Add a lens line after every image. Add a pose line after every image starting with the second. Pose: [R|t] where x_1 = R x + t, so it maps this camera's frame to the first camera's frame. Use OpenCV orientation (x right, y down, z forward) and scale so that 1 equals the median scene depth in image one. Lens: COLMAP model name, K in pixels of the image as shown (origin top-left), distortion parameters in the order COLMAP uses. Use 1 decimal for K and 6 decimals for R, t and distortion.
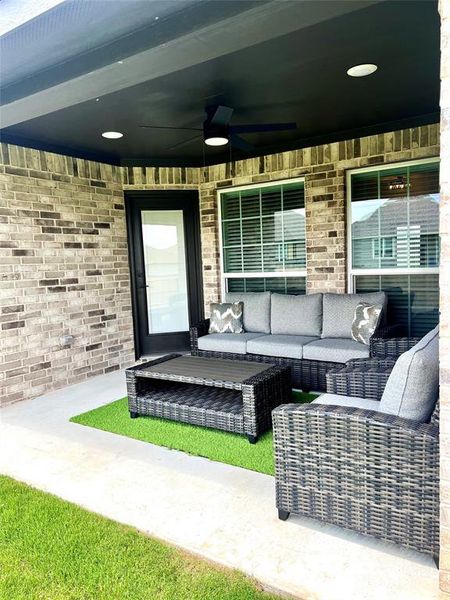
lens RADIAL K [[448.9, 0, 224.2], [0, 448.9, 300.2], [0, 0, 1]] dist [0.012003, -0.012200]
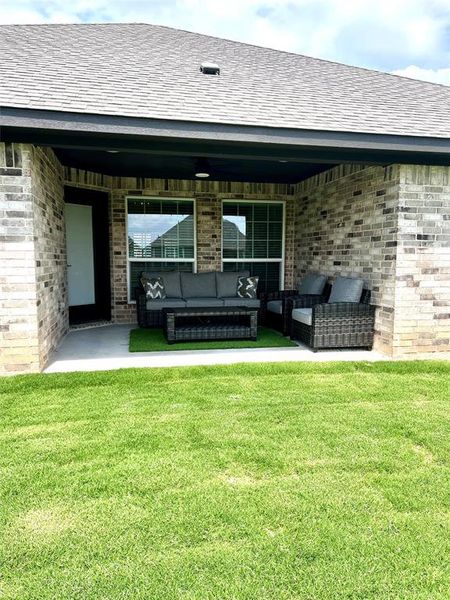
lens RADIAL K [[448.9, 0, 225.9], [0, 448.9, 300.5], [0, 0, 1]] dist [0.012003, -0.012200]
pose [[0.699260, -0.020081, 0.714585, -0.874489], [0.024909, 0.999683, 0.003718, 0.080278], [-0.714433, 0.015200, 0.699538, -0.170119]]
